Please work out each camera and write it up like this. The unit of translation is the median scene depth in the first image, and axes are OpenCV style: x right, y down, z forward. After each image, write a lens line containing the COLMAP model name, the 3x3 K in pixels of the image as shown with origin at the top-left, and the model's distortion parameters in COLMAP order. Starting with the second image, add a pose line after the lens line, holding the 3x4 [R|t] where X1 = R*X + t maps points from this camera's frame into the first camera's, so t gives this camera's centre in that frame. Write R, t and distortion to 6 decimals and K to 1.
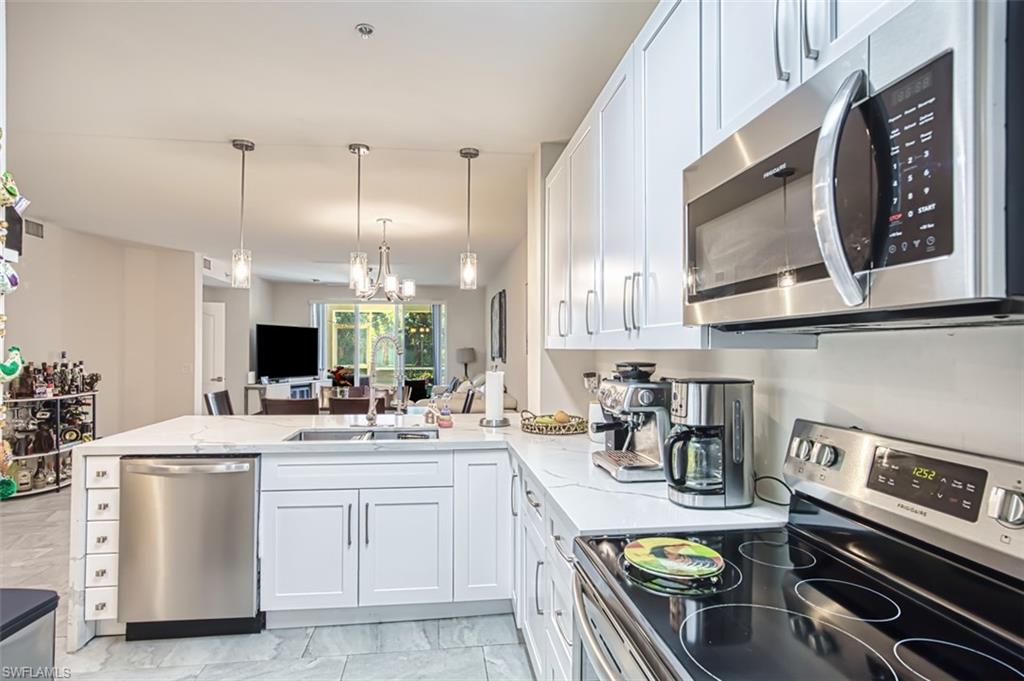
lens RADIAL K [[537.4, 0, 512.0], [0, 537.4, 340.5], [0, 0, 1]] dist [-0.003177, -0.000518]
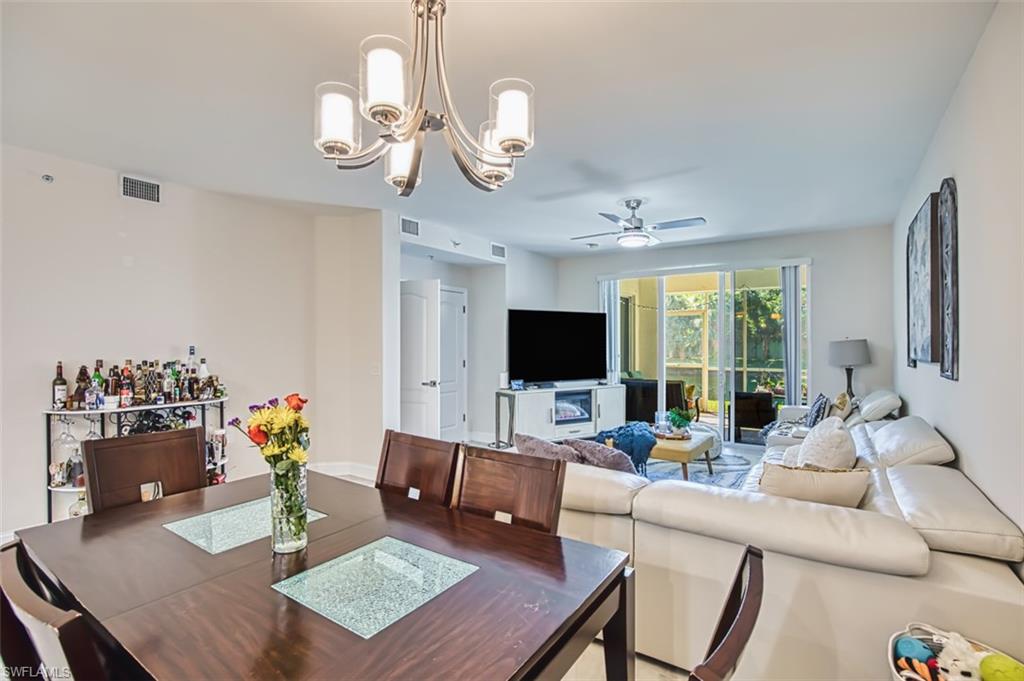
lens RADIAL K [[483.8, 0, 512.0], [0, 483.8, 340.5], [0, 0, 1]] dist [-0.050328, 0.019572]
pose [[0.739844, -0.003159, -0.672771, -0.018890], [0.011694, 0.999898, 0.008166, 0.007680], [0.672677, -0.013909, 0.739805, 0.503181]]
